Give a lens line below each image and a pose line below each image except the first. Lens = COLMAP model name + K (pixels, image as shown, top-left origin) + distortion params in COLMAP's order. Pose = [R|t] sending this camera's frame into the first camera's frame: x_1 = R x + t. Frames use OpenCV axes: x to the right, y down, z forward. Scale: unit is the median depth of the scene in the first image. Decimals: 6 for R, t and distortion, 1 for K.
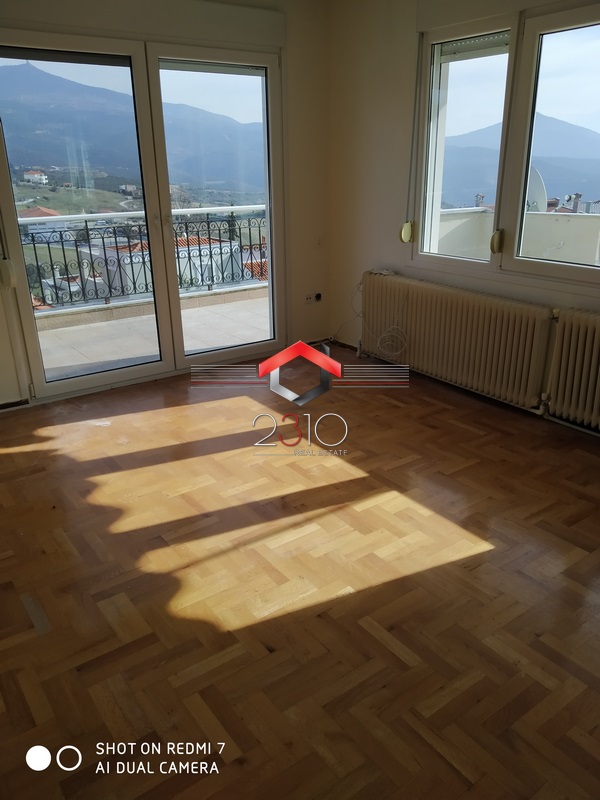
lens RADIAL K [[639.6, 0, 301.8], [0, 639.6, 391.2], [0, 0, 1]] dist [0.074125, -0.112742]
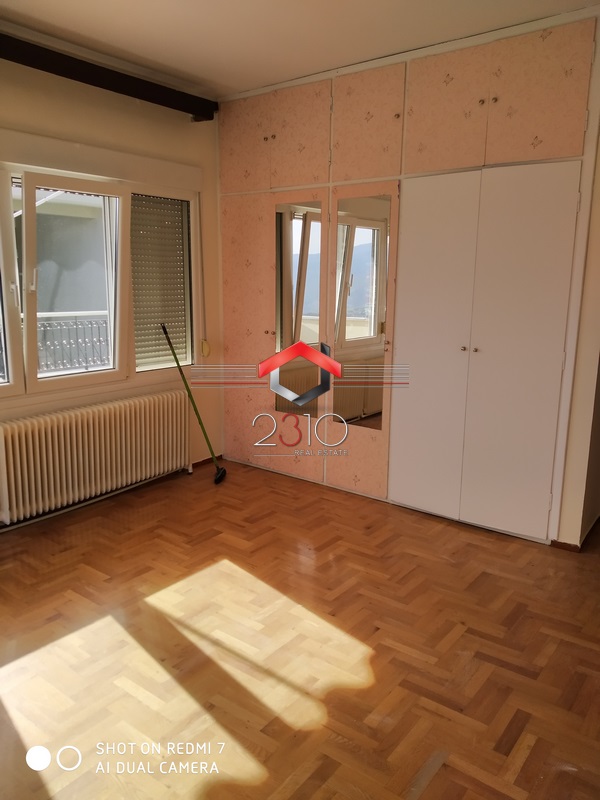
lens RADIAL K [[639.6, 0, 301.8], [0, 639.6, 391.2], [0, 0, 1]] dist [0.074125, -0.112742]
pose [[-0.288669, -0.166785, 0.942790, -0.977769], [0.325001, 0.909172, 0.260348, -0.386529], [-0.900580, 0.381562, -0.208245, 0.981113]]
